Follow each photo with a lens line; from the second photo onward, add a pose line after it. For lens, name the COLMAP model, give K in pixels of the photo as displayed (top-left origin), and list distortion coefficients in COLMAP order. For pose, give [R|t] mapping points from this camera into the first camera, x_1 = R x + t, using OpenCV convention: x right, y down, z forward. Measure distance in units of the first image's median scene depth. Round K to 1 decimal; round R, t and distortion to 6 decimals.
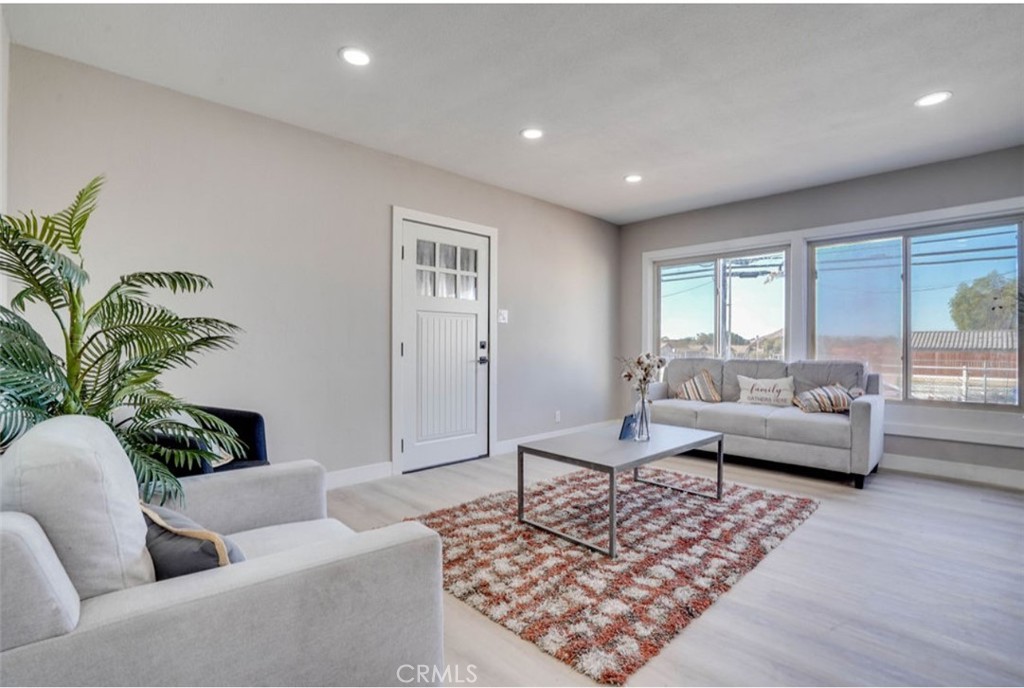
lens RADIAL K [[493.6, 0, 512.0], [0, 493.6, 344.0], [0, 0, 1]] dist [-0.047678, 0.000057]
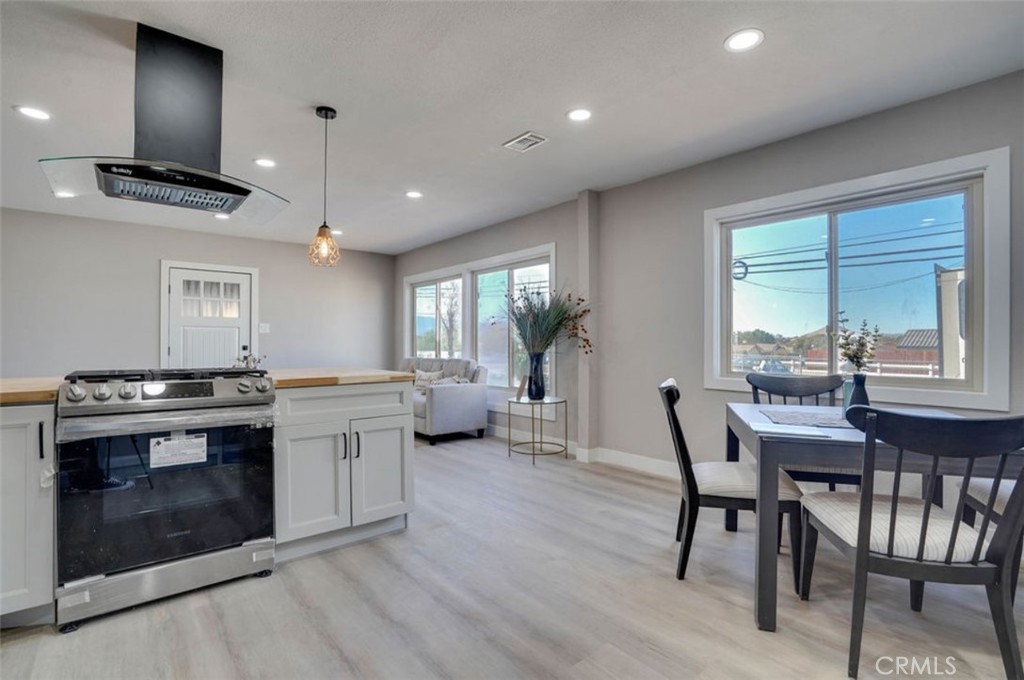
lens RADIAL K [[489.1, 0, 512.0], [0, 489.1, 340.0], [0, 0, 1]] dist [-0.066807, 0.026819]
pose [[0.997086, -0.002280, -0.076256, 0.831539], [0.001860, 0.999983, -0.005585, -0.011529], [0.076267, 0.005427, 0.997073, -0.360544]]
